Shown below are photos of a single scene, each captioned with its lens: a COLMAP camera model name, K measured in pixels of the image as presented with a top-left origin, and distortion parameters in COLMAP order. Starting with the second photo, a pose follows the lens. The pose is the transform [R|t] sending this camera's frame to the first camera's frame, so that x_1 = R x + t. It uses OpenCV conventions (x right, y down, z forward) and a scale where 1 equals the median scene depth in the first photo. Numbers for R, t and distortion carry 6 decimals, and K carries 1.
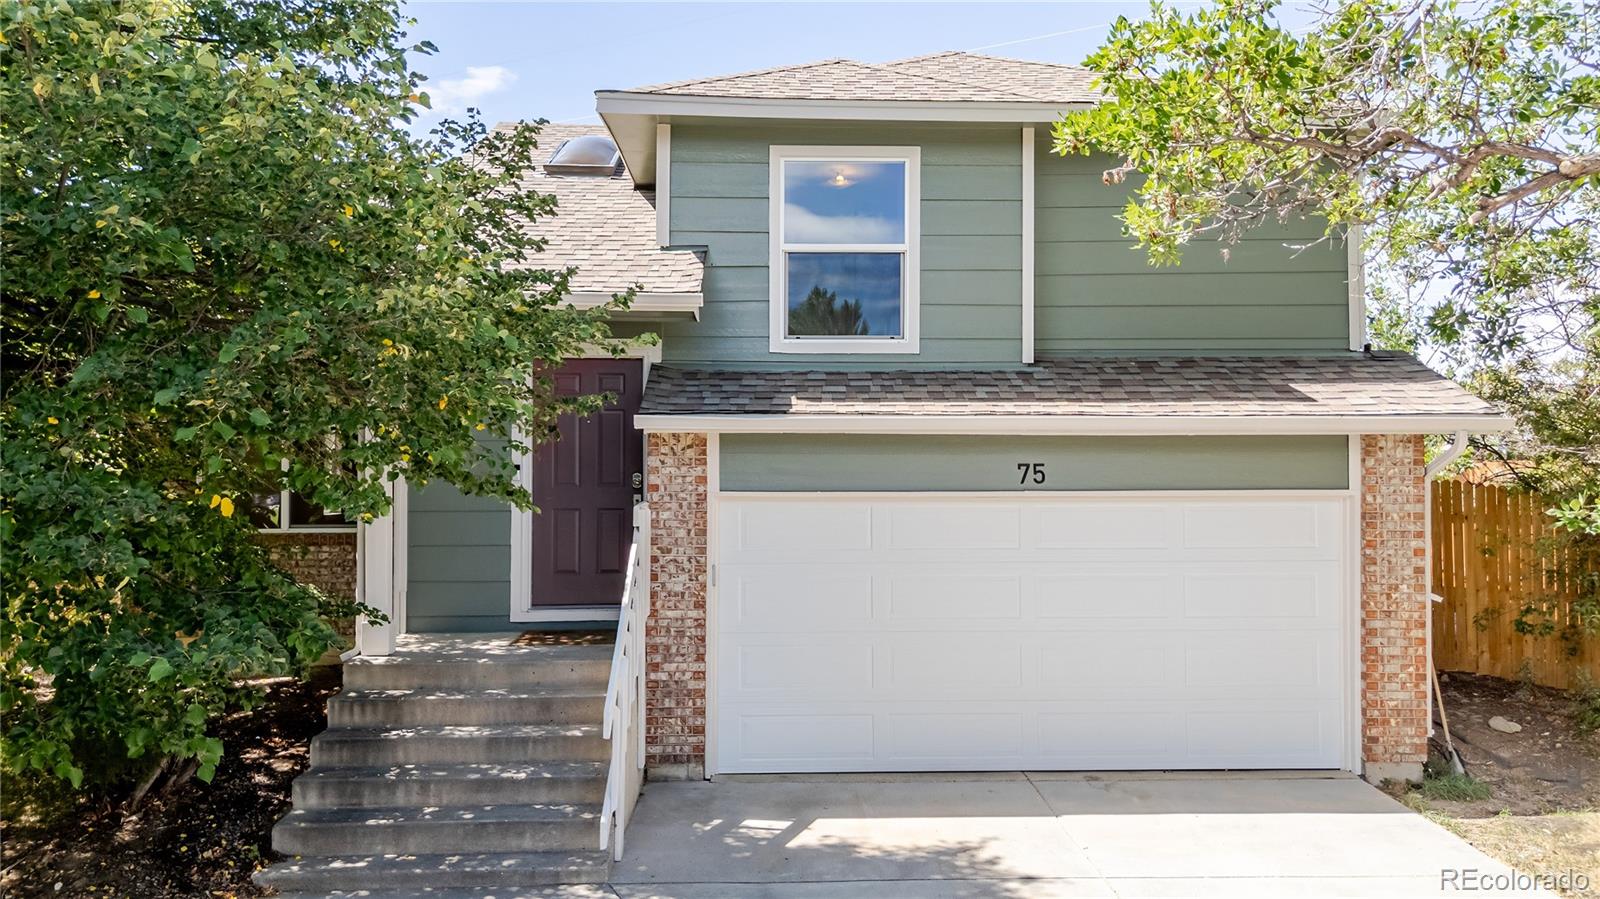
lens RADIAL K [[1149.5, 0, 800.0], [0, 1149.5, 449.5], [0, 0, 1]] dist [0.093207, -0.075829]
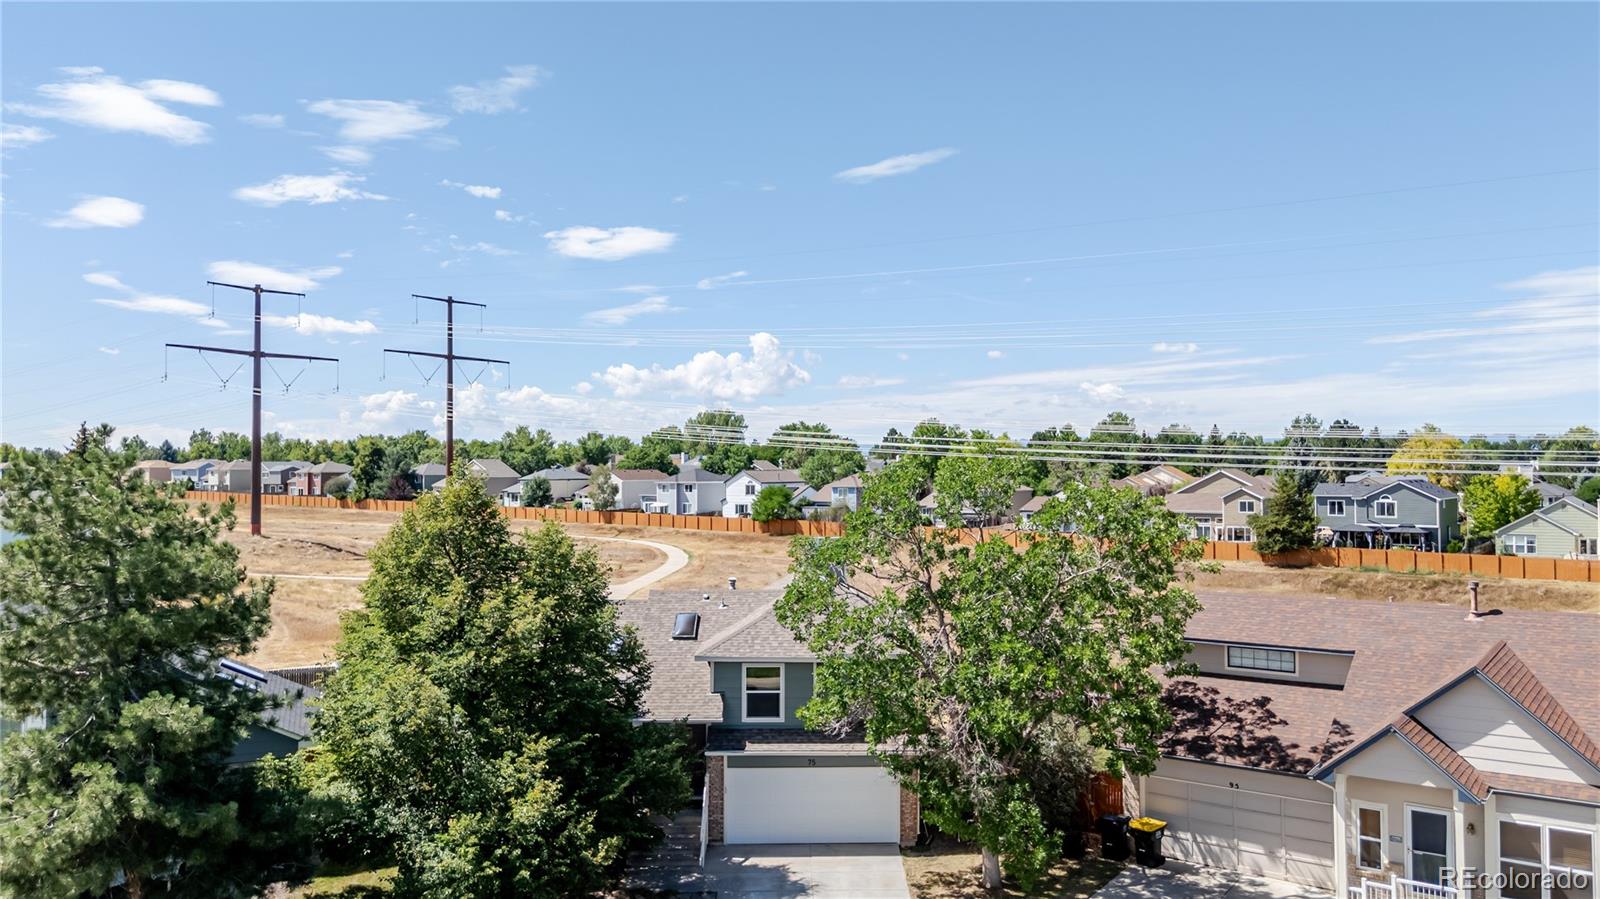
lens RADIAL K [[1149.5, 0, 800.0], [0, 1149.5, 449.5], [0, 0, 1]] dist [0.093207, -0.075829]
pose [[0.999681, -0.002586, -0.025125, 0.265799], [0.002575, 0.999997, -0.000470, -1.006195], [0.025126, 0.000405, 0.999684, -2.778109]]
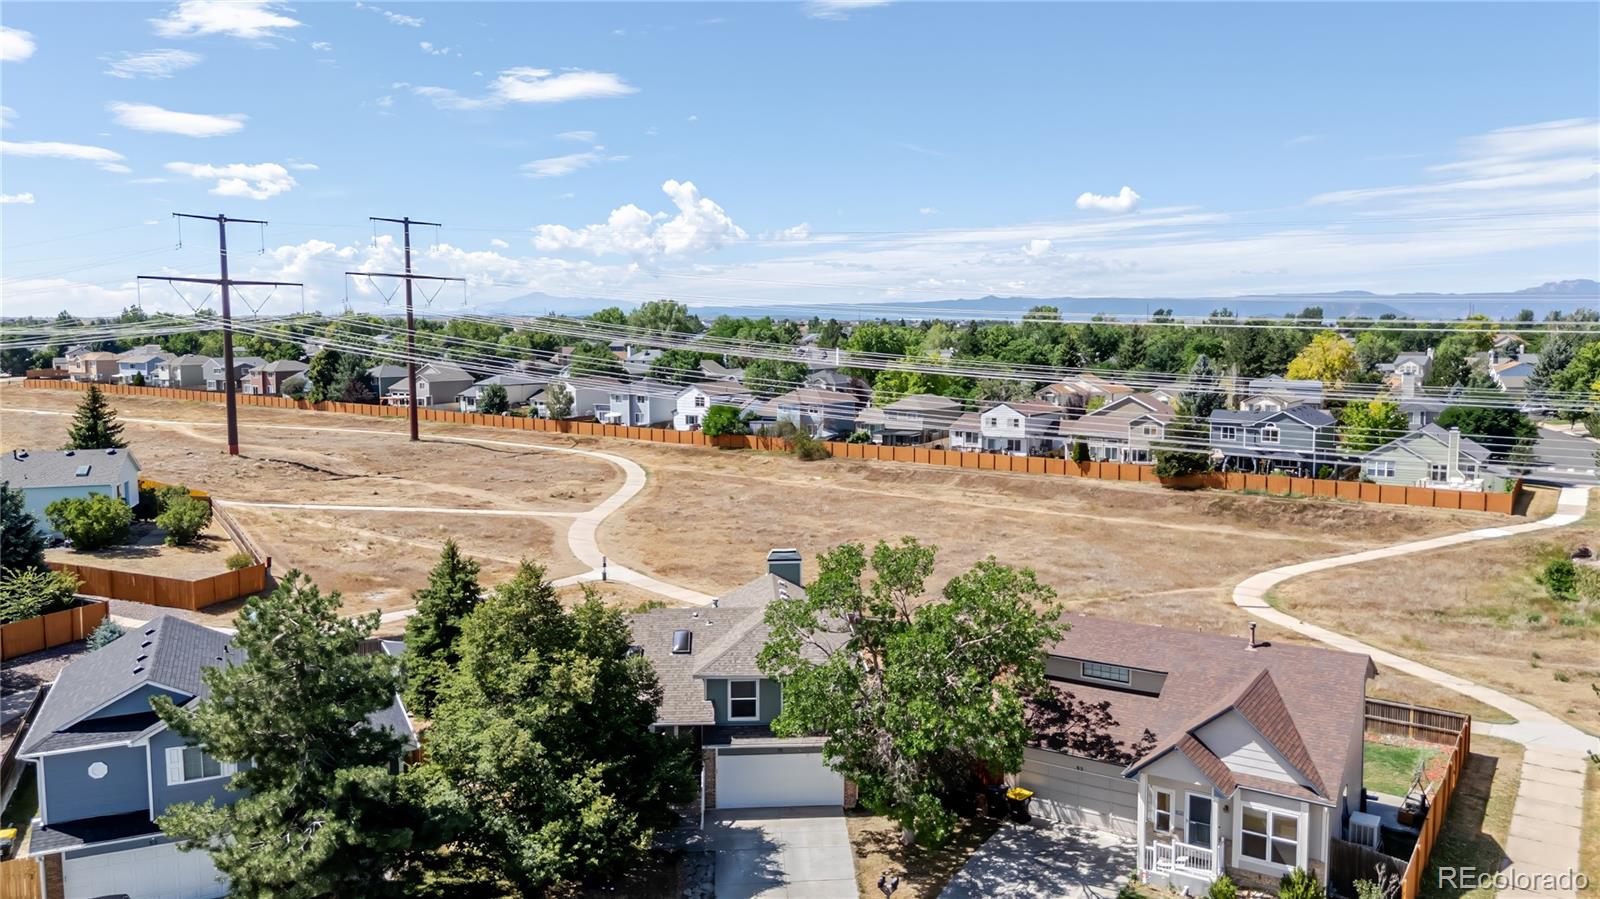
lens RADIAL K [[1149.5, 0, 800.0], [0, 1149.5, 449.5], [0, 0, 1]] dist [0.093207, -0.075829]
pose [[0.999605, -0.001774, 0.028052, 0.153231], [-0.001633, 0.992657, 0.120952, -1.943523], [-0.028061, -0.120951, 0.992262, -3.950226]]
